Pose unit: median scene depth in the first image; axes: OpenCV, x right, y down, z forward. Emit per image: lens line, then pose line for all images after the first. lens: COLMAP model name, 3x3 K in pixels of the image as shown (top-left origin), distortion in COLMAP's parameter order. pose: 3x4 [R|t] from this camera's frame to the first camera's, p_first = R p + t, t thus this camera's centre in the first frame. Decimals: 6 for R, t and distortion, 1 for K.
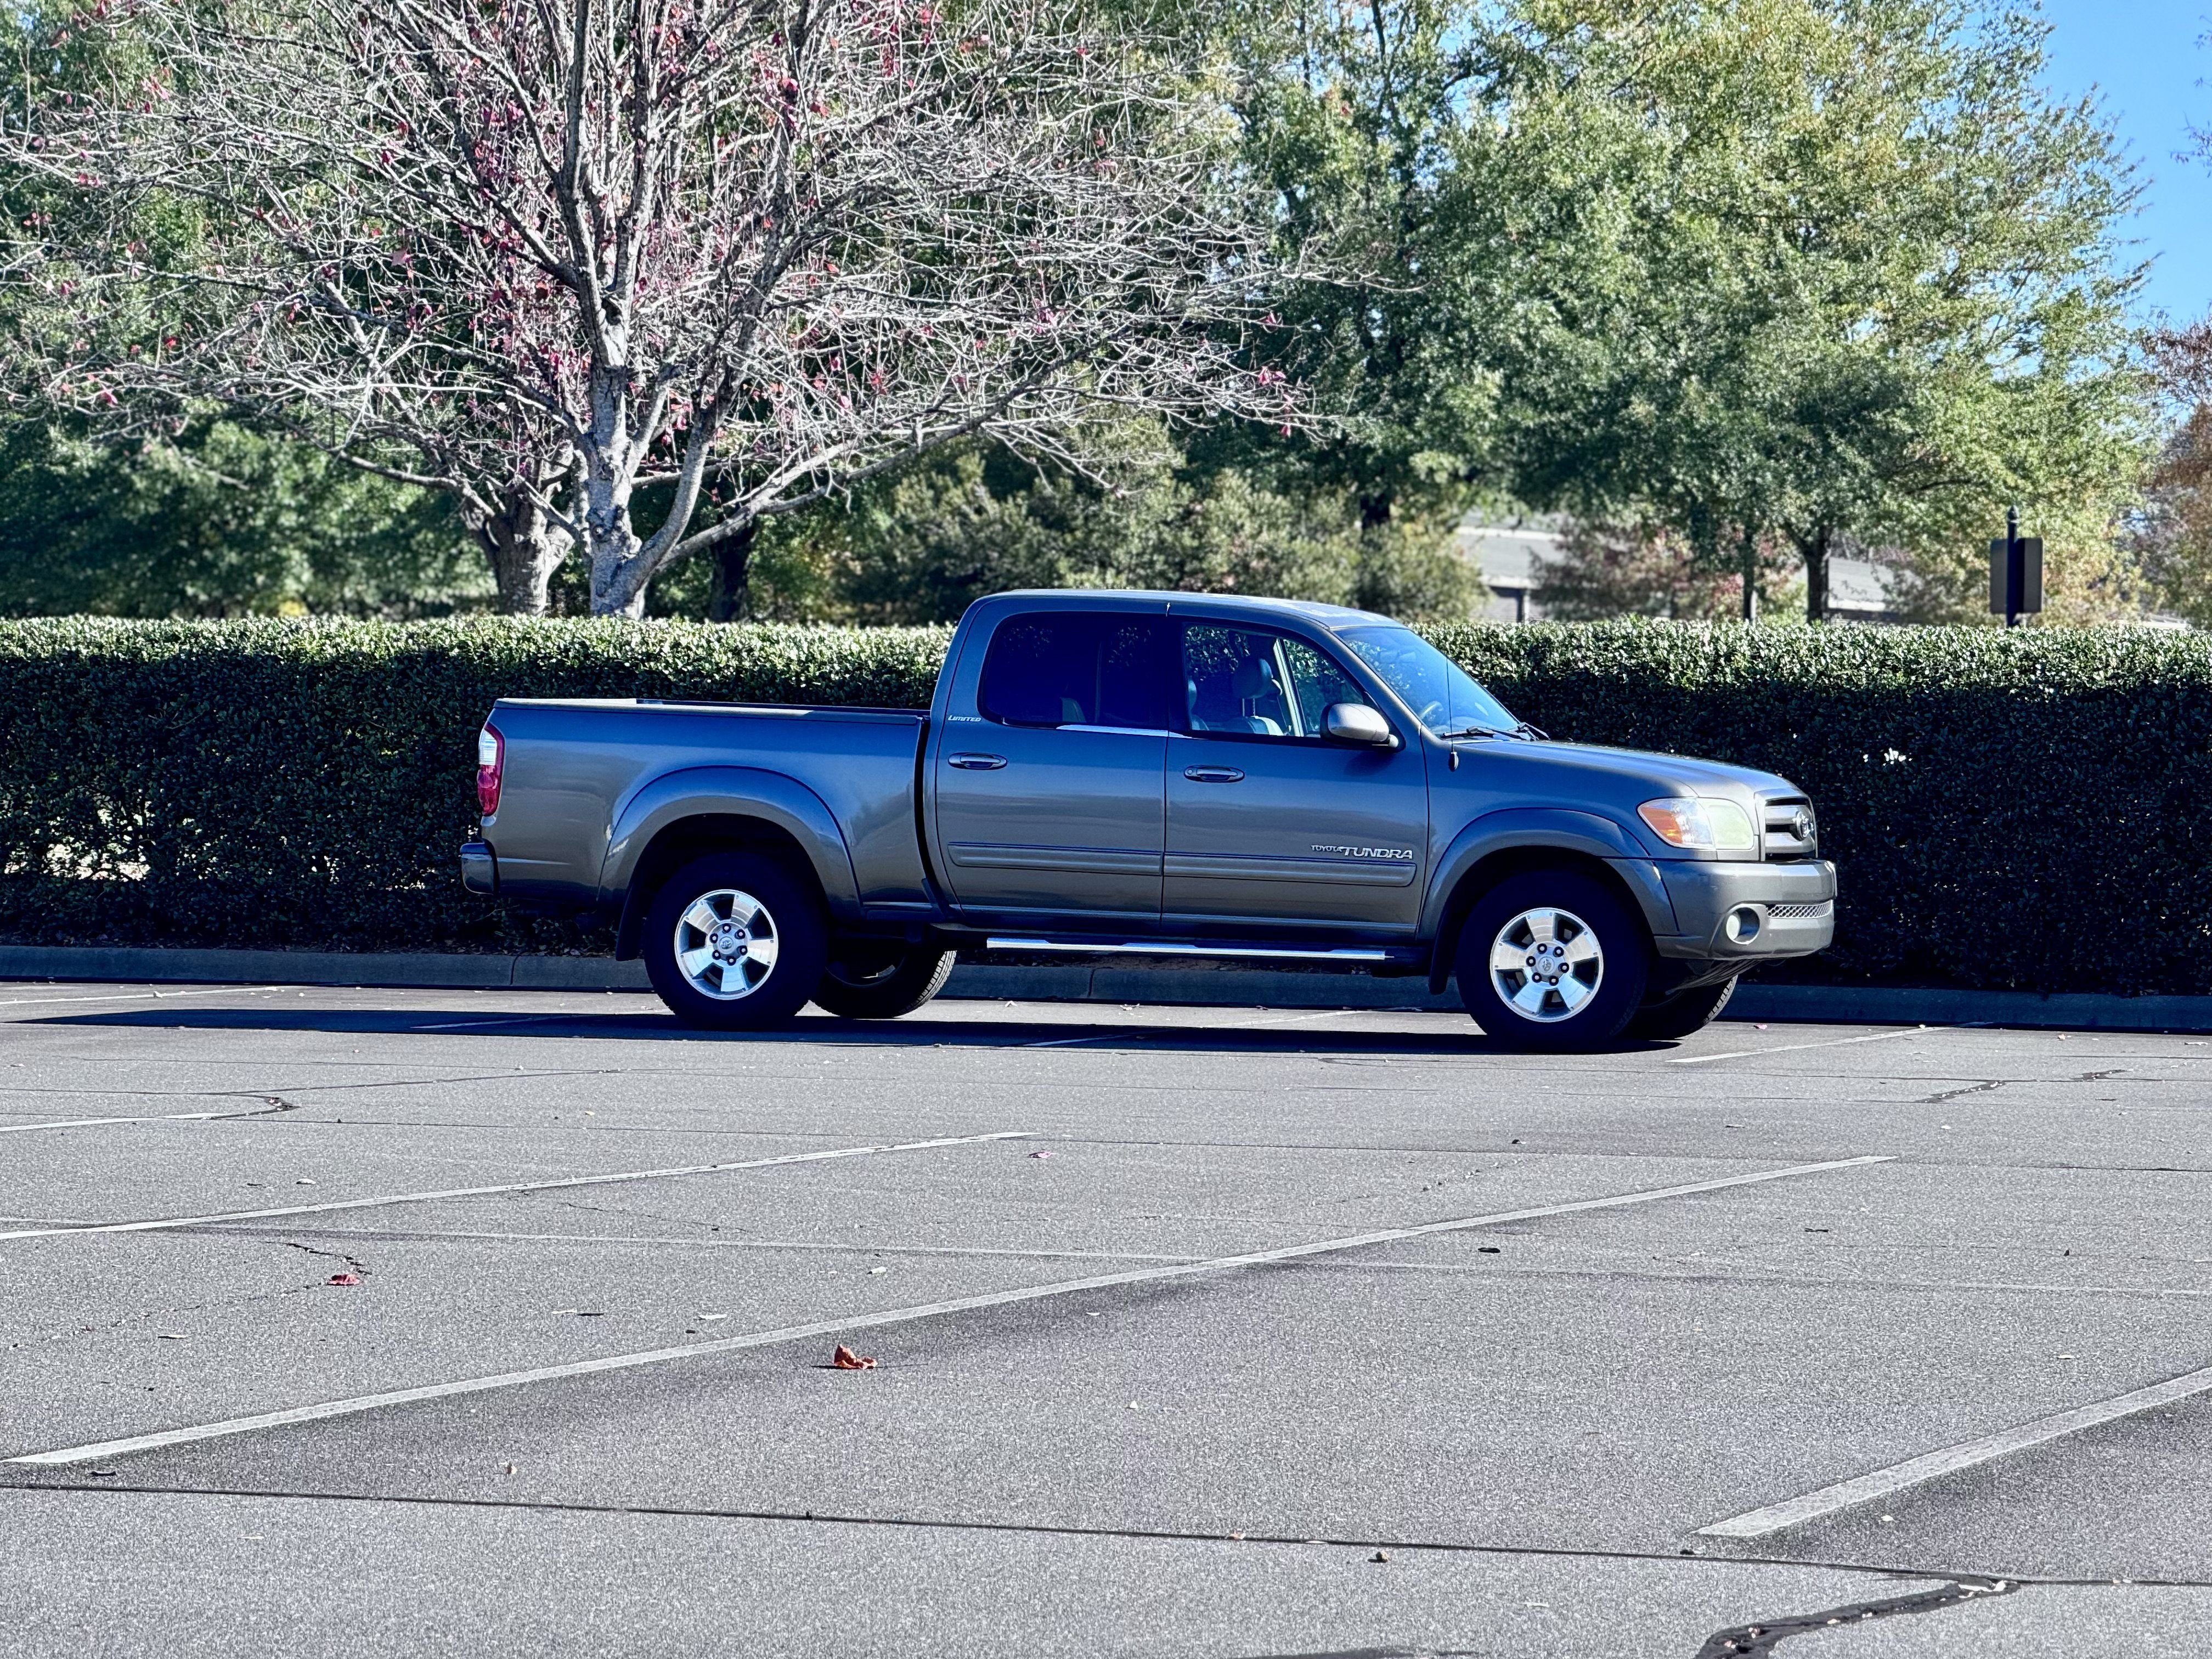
lens RADIAL K [[7766.2, 0, 1067.1], [0, 7766.2, 839.8], [0, 0, 1]] dist [0.257891, 0.000000]
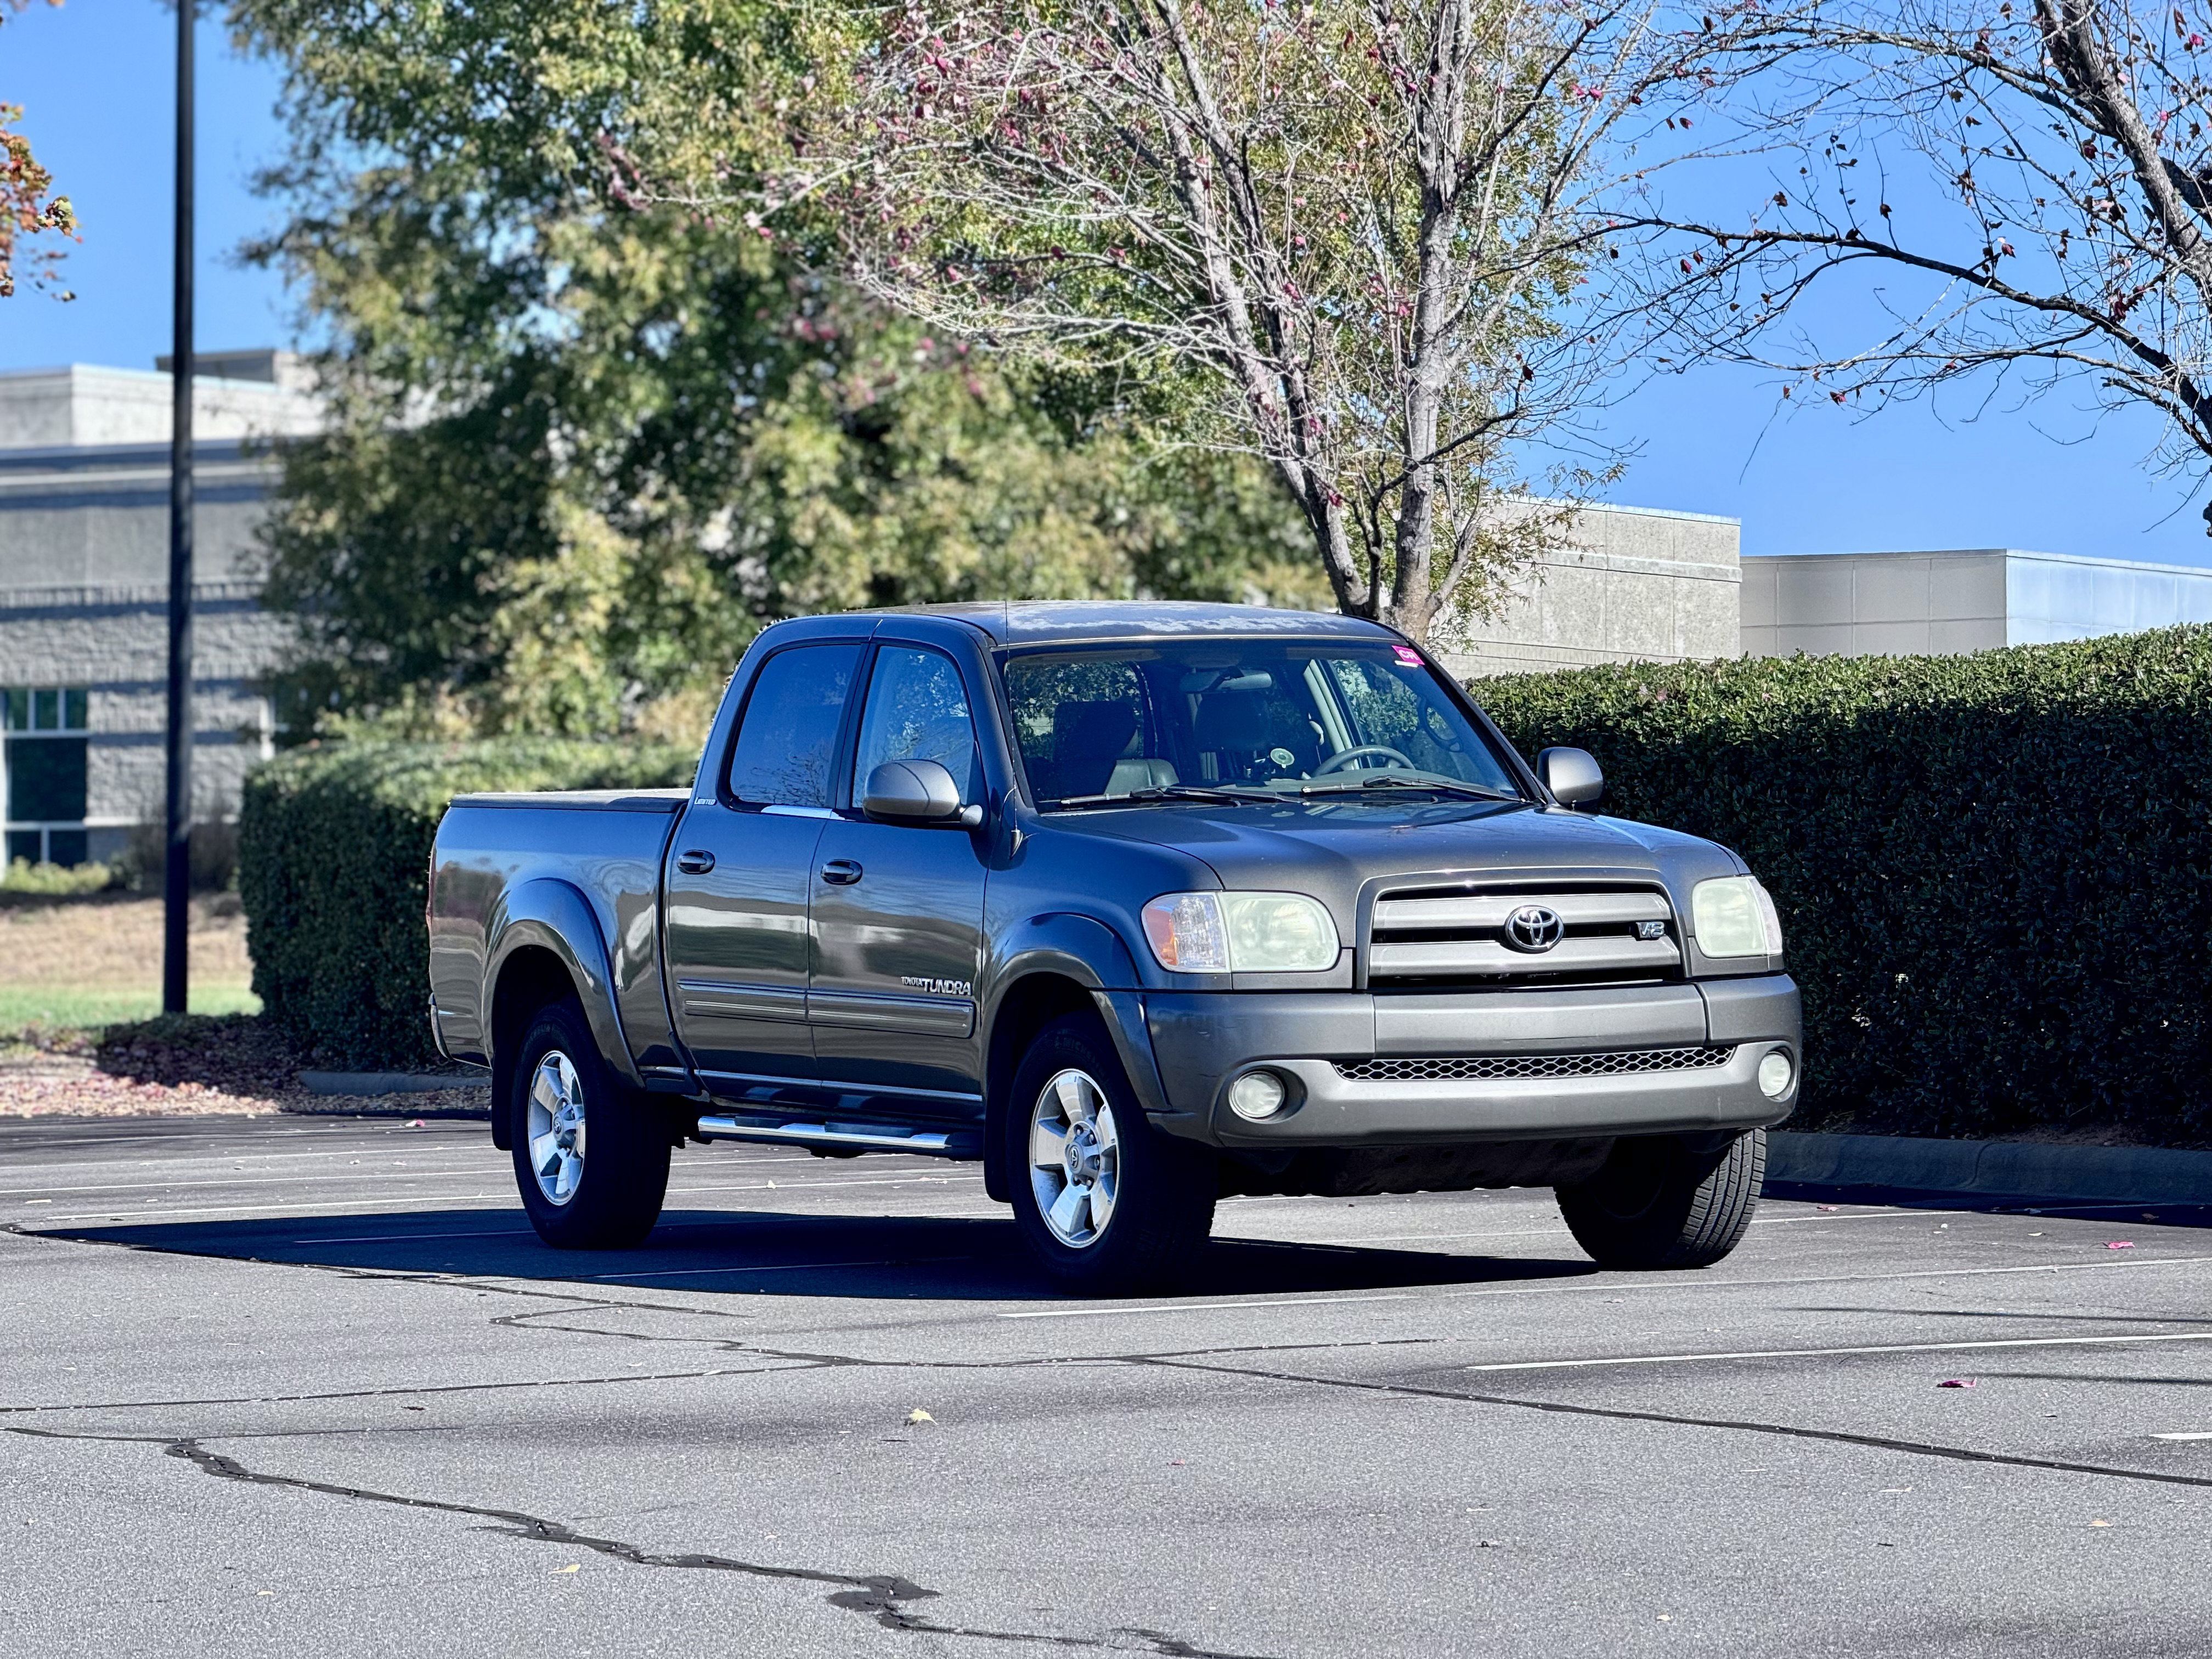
lens RADIAL K [[7766.2, 0, 1089.6], [0, 7766.2, 830.7], [0, 0, 1]] dist [0.257891, 0.000000]
pose [[0.695679, -0.032577, -0.717614, 0.455953], [0.022457, 0.999469, -0.023602, 0.003751], [0.718002, 0.000304, 0.696041, 0.485911]]
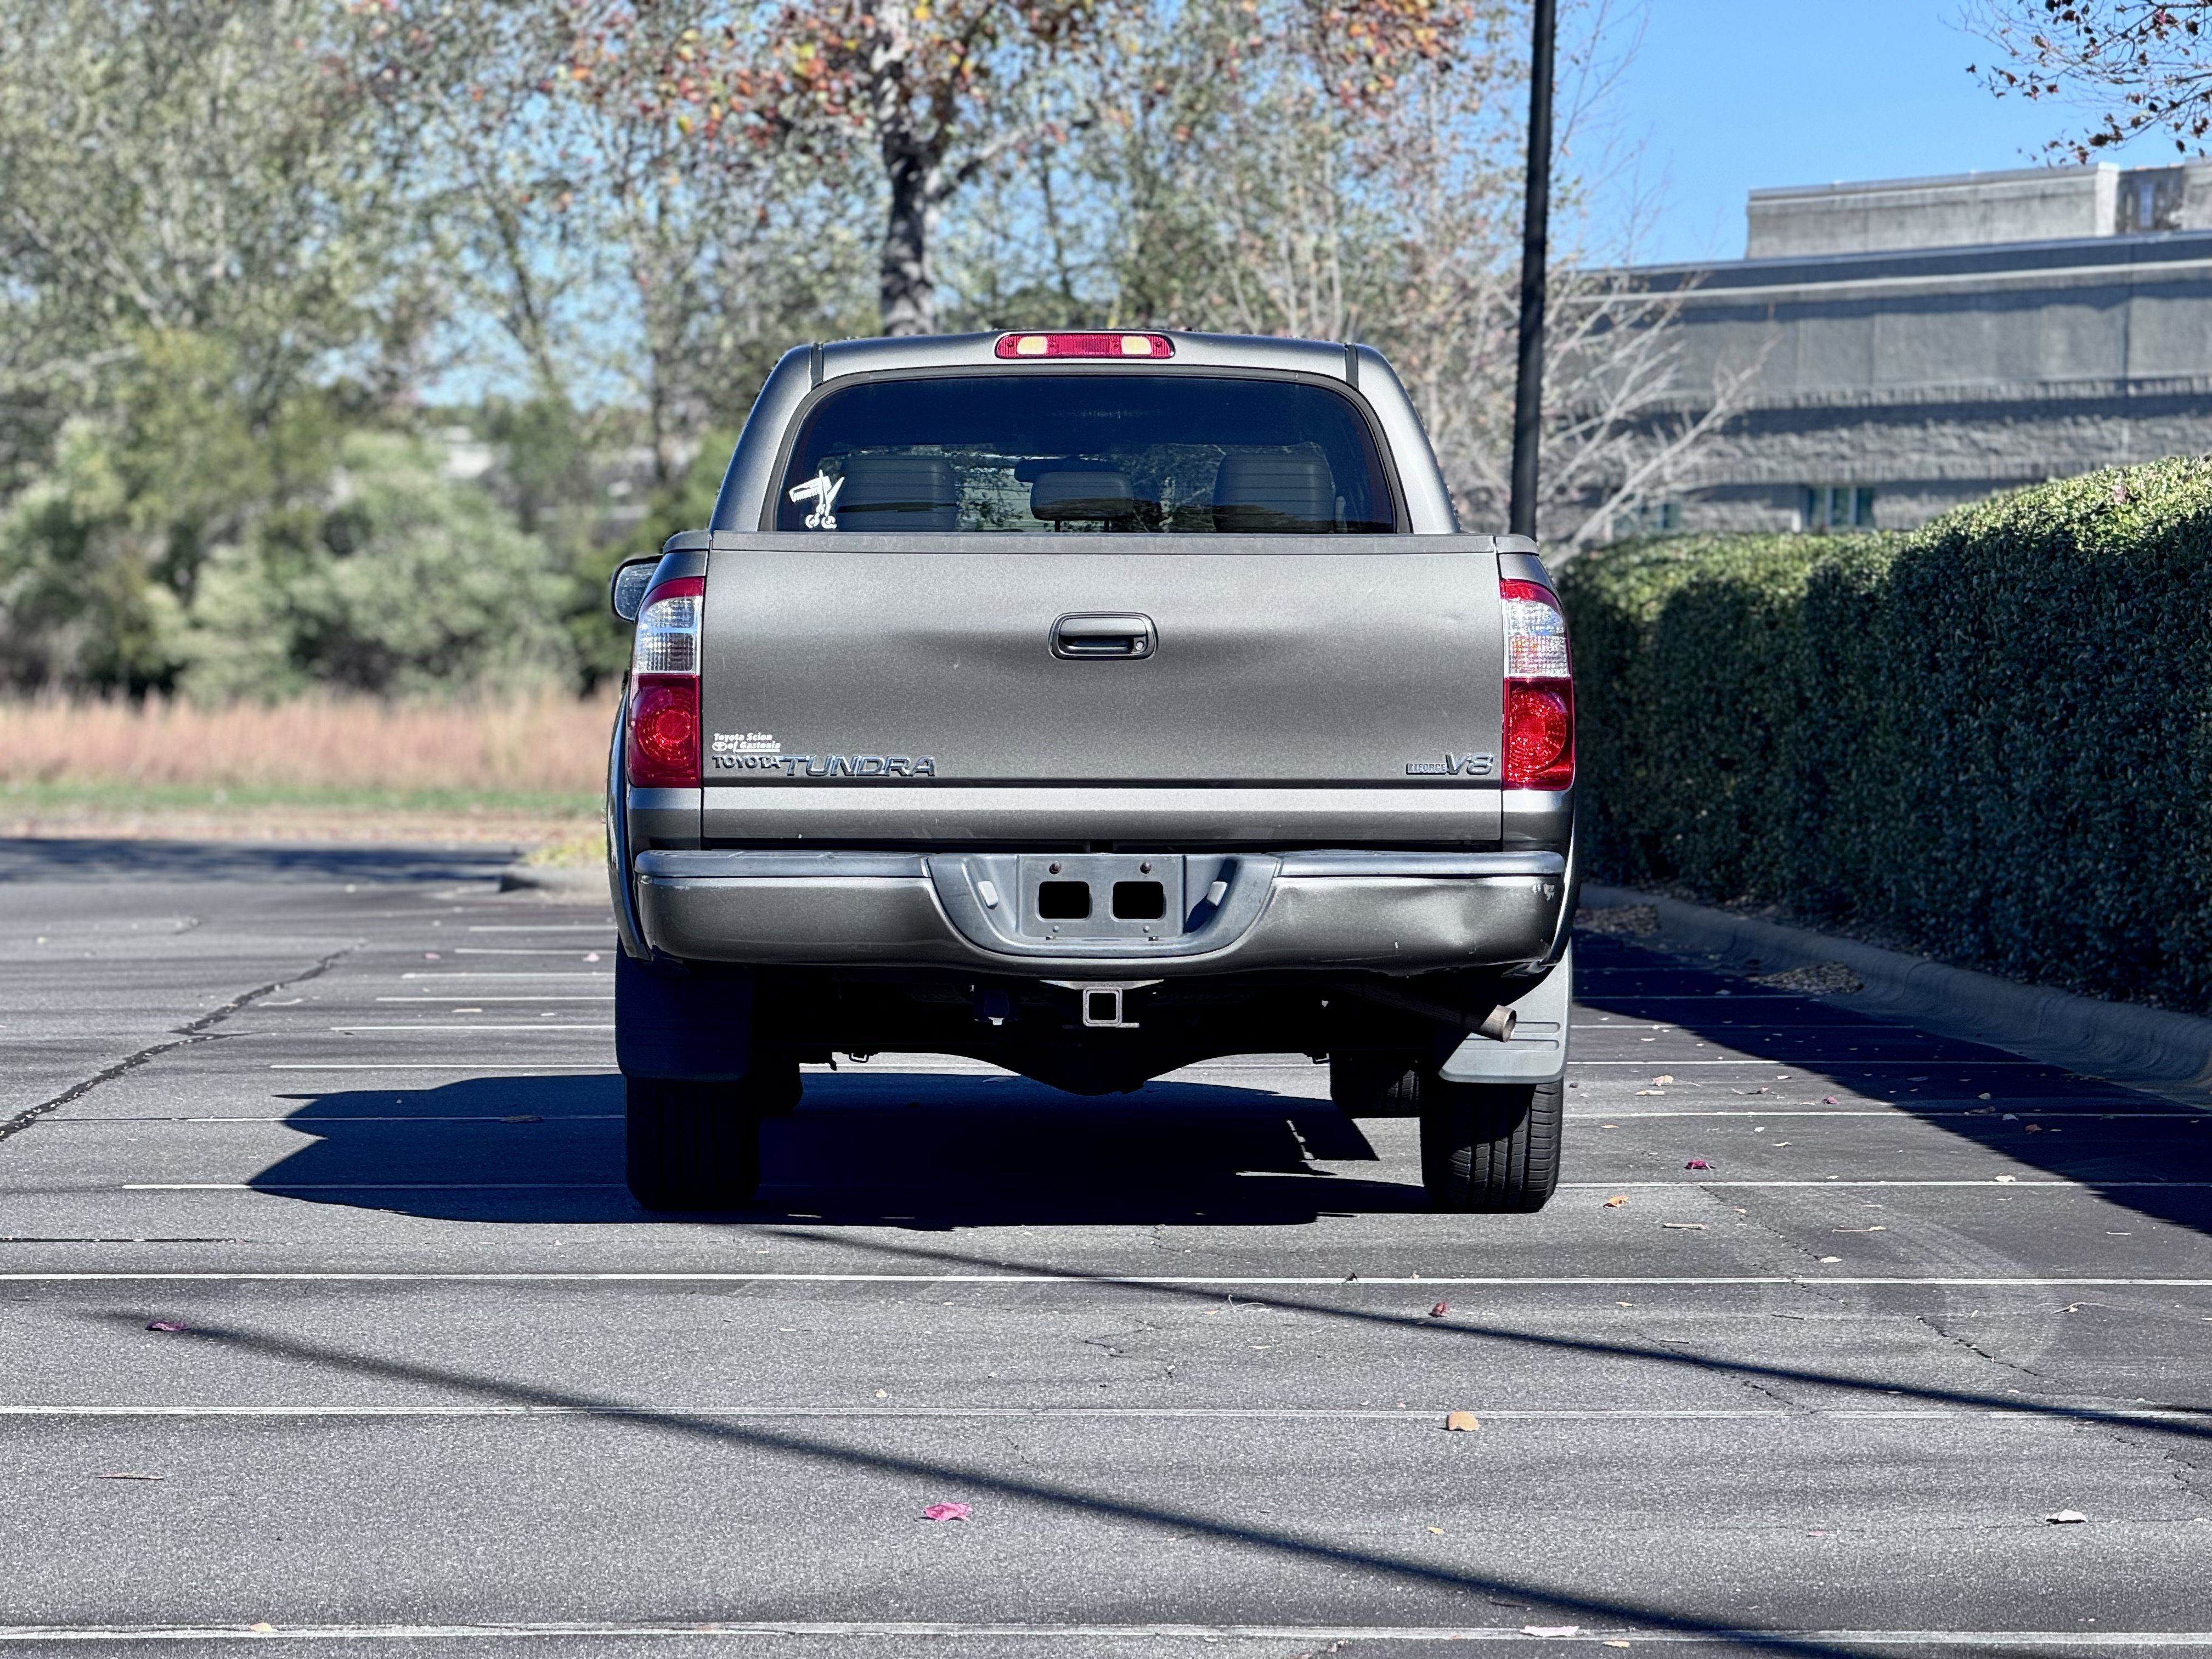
lens RADIAL K [[7766.2, 0, 1053.9], [0, 7766.2, 808.3], [0, 0, 1]] dist [0.257891, 0.000000]
pose [[0.373932, 0.001326, -0.927455, 0.523140], [-0.008530, 0.999962, -0.002010, 0.002029], [0.927417, 0.008662, 0.373928, 0.730173]]
